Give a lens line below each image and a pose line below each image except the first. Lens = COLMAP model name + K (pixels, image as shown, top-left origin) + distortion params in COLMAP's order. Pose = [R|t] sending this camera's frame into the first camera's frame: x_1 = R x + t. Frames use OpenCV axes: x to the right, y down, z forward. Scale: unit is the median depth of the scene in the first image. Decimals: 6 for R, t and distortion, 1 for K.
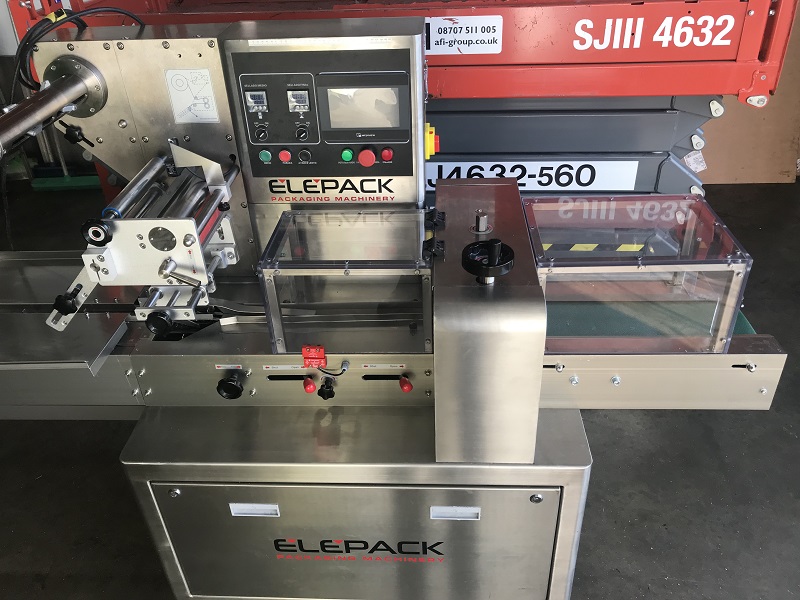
lens RADIAL K [[652.4, 0, 397.8], [0, 652.4, 300.4], [0, 0, 1]] dist [0.033285, -0.028998]
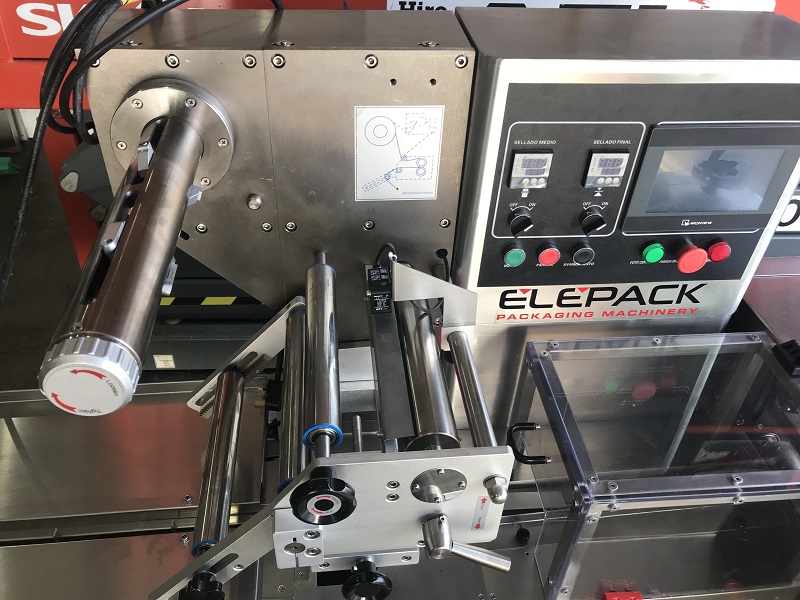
lens RADIAL K [[652.4, 0, 400.3], [0, 652.4, 302.0], [0, 0, 1]] dist [0.033285, -0.028998]
pose [[0.984441, -0.040268, 0.171042, -0.387497], [0.025572, 0.995857, 0.087268, -0.227043], [-0.173847, -0.081536, 0.981391, 0.446077]]
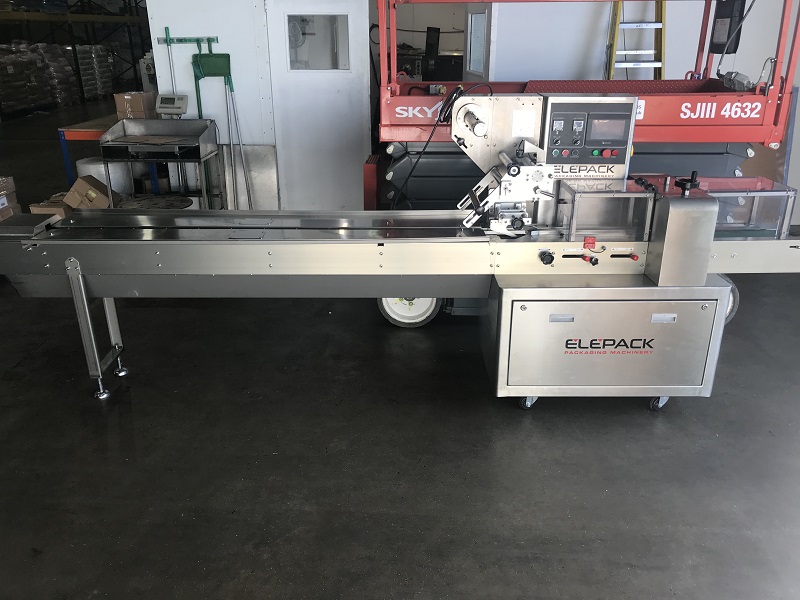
lens RADIAL K [[652.4, 0, 401.6], [0, 652.4, 294.2], [0, 0, 1]] dist [0.033285, -0.028998]
pose [[0.997766, 0.016100, 0.064840, -0.791288], [-0.002336, 0.978342, -0.206980, 0.626350], [-0.066768, 0.206366, 0.976194, -0.865020]]
